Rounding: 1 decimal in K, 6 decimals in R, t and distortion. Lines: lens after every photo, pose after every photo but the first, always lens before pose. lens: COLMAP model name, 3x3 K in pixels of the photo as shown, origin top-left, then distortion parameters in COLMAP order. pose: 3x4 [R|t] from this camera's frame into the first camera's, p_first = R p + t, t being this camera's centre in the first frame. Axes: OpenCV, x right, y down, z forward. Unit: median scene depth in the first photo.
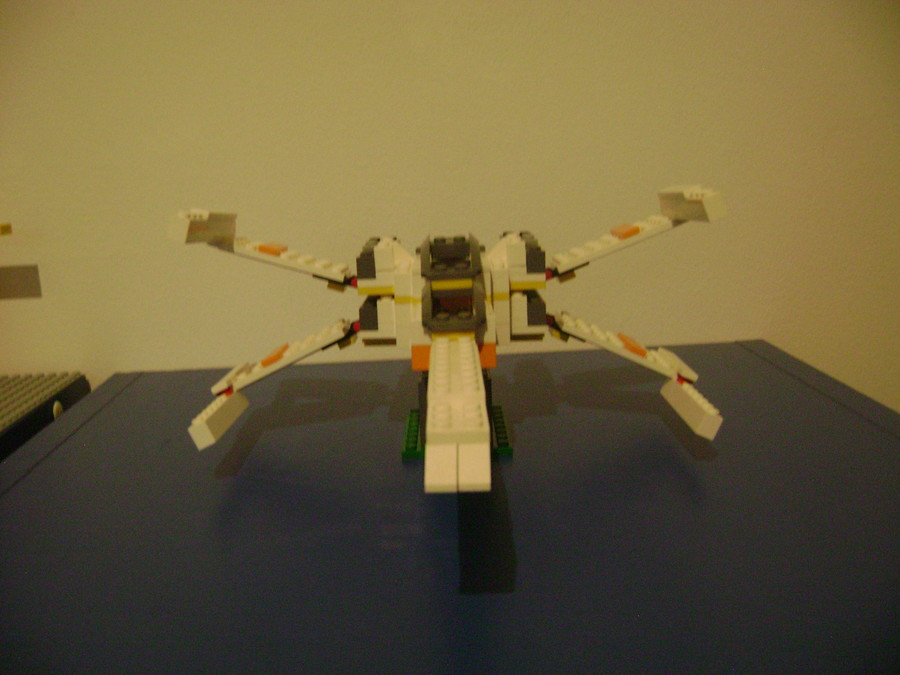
lens RADIAL K [[934.5, 0, 450.0], [0, 934.5, 337.5], [0, 0, 1]] dist [-0.155763, 0.097771]
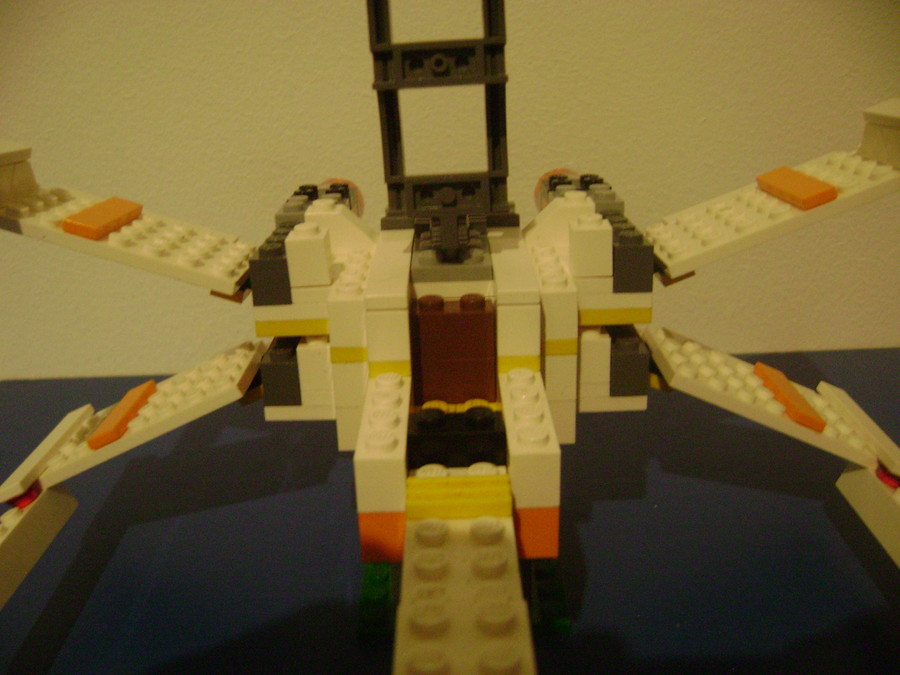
lens RADIAL K [[934.5, 0, 450.0], [0, 934.5, 337.5], [0, 0, 1]] dist [-0.155763, 0.097771]
pose [[0.999976, -0.000854, 0.006822, -0.003071], [-0.000147, 0.989379, 0.145362, -0.112489], [-0.006874, -0.145359, 0.989355, 0.527406]]
